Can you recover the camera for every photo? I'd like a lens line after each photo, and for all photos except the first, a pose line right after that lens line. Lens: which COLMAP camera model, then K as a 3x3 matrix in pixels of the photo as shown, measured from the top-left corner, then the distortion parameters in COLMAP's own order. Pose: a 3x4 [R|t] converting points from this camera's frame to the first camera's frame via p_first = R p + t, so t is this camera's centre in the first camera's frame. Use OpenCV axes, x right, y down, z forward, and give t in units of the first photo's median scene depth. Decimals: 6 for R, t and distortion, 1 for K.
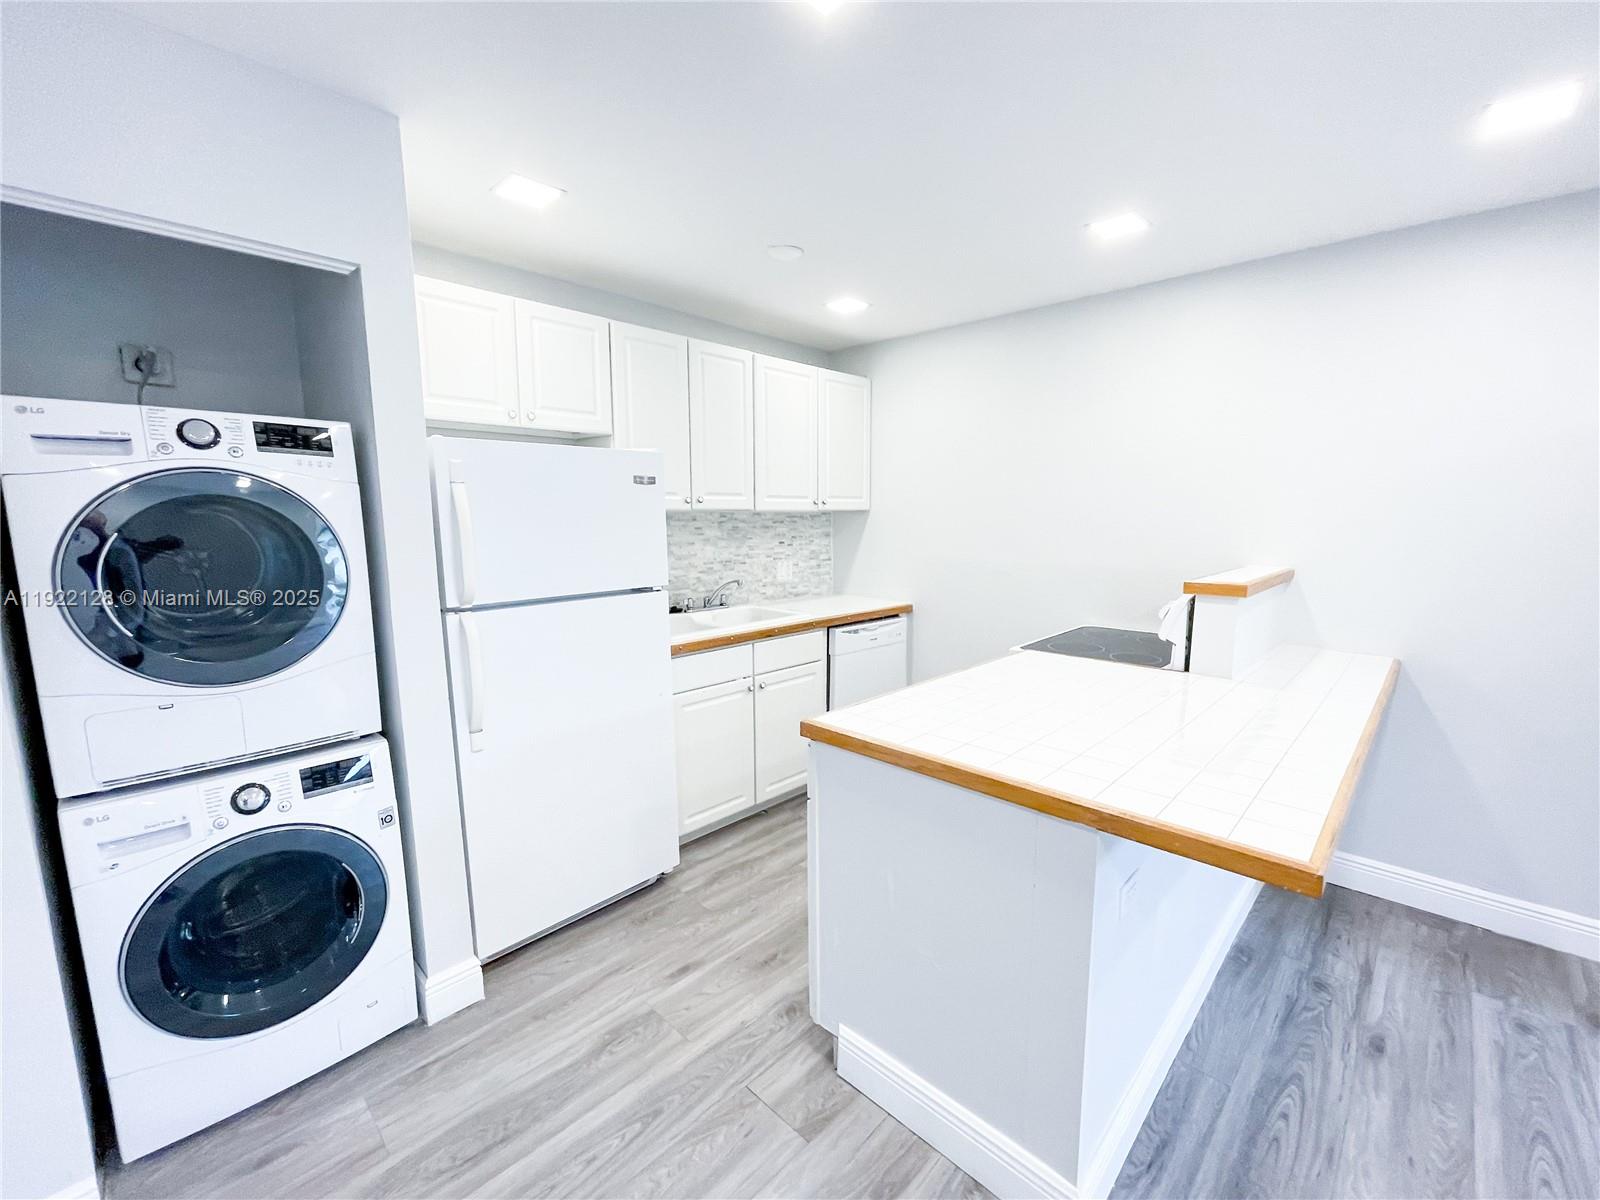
lens RADIAL K [[653.6, 0, 803.6], [0, 653.6, 610.7], [0, 0, 1]] dist [-0.001303, 0.000162]
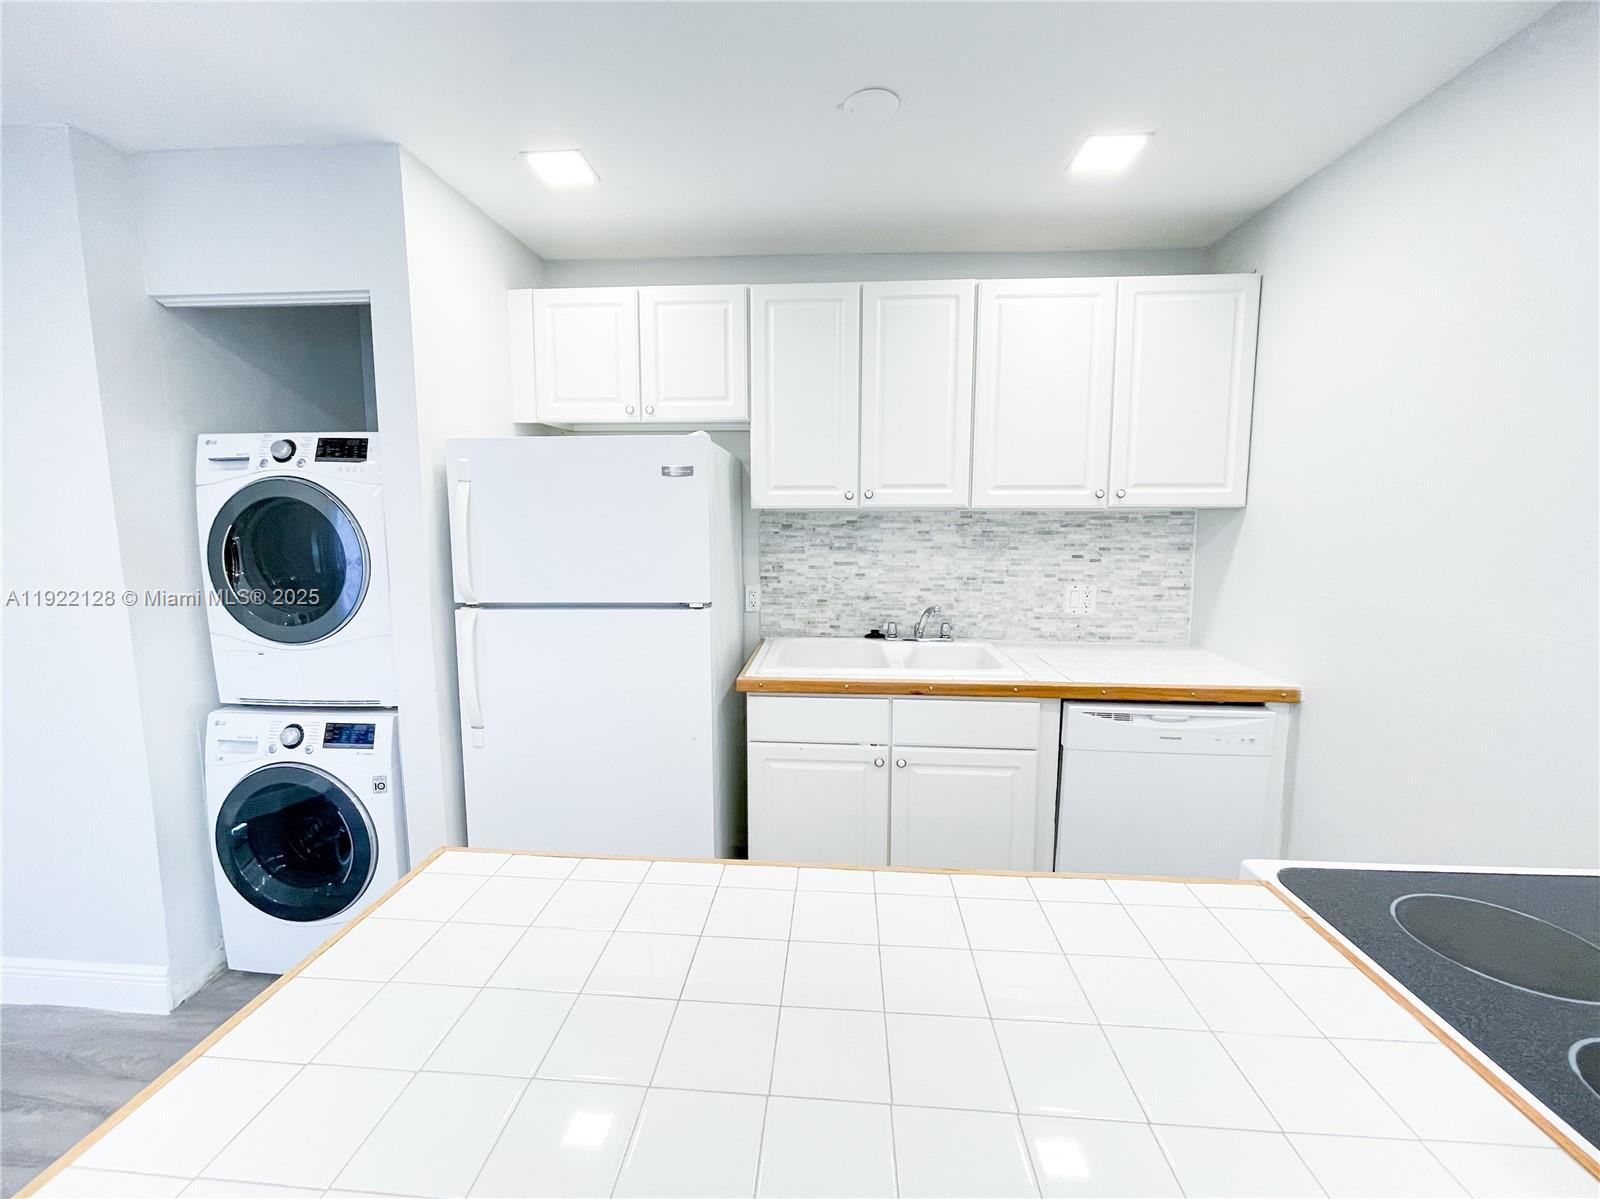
lens RADIAL K [[653.6, 0, 805.6], [0, 653.6, 584.8], [0, 0, 1]] dist [-0.001303, 0.000162]
pose [[0.648963, 0.086099, -0.755932, 0.371647], [-0.114126, 0.993351, 0.015164, -0.069287], [0.752211, 0.076430, 0.654474, 0.460694]]
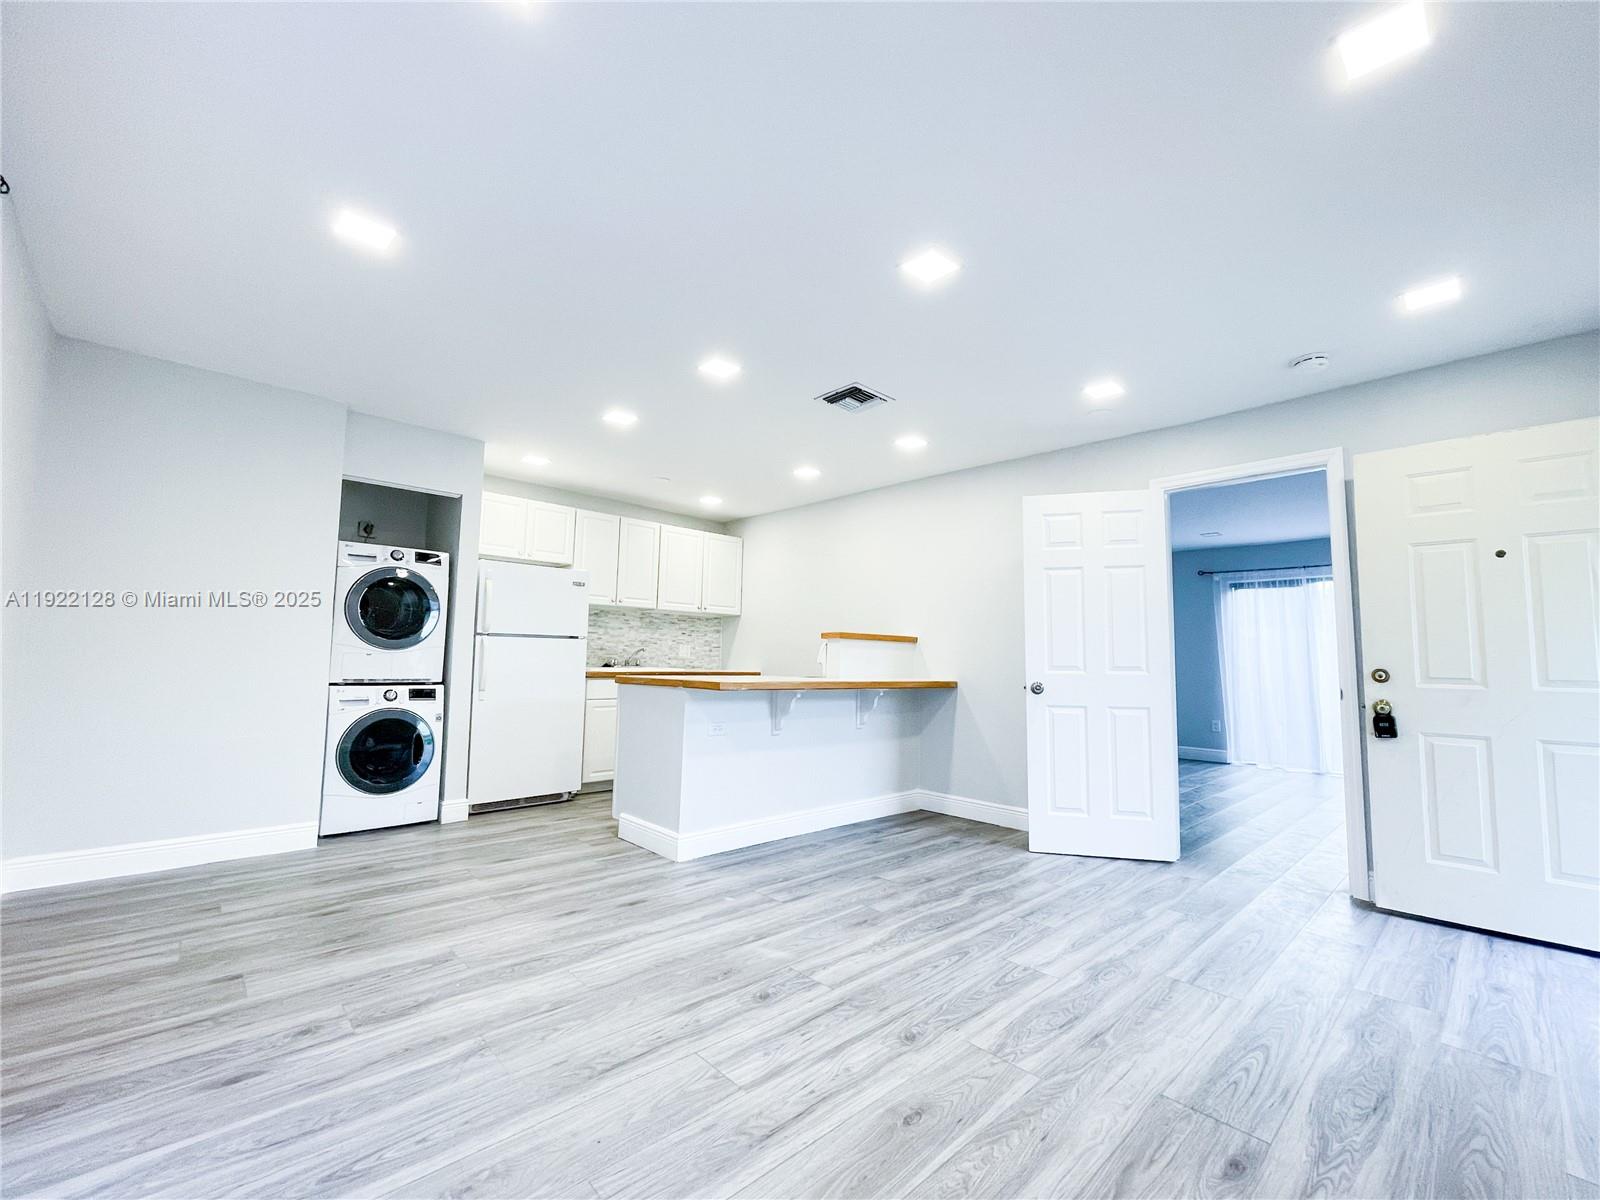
lens RADIAL K [[653.6, 0, 800.2], [0, 653.6, 610.8], [0, 0, 1]] dist [-0.001303, 0.000162]
pose [[0.998381, 0.018917, -0.053638, 0.434531], [-0.030382, 0.974626, -0.221770, 0.244302], [0.048082, 0.223041, 0.973623, -0.732211]]
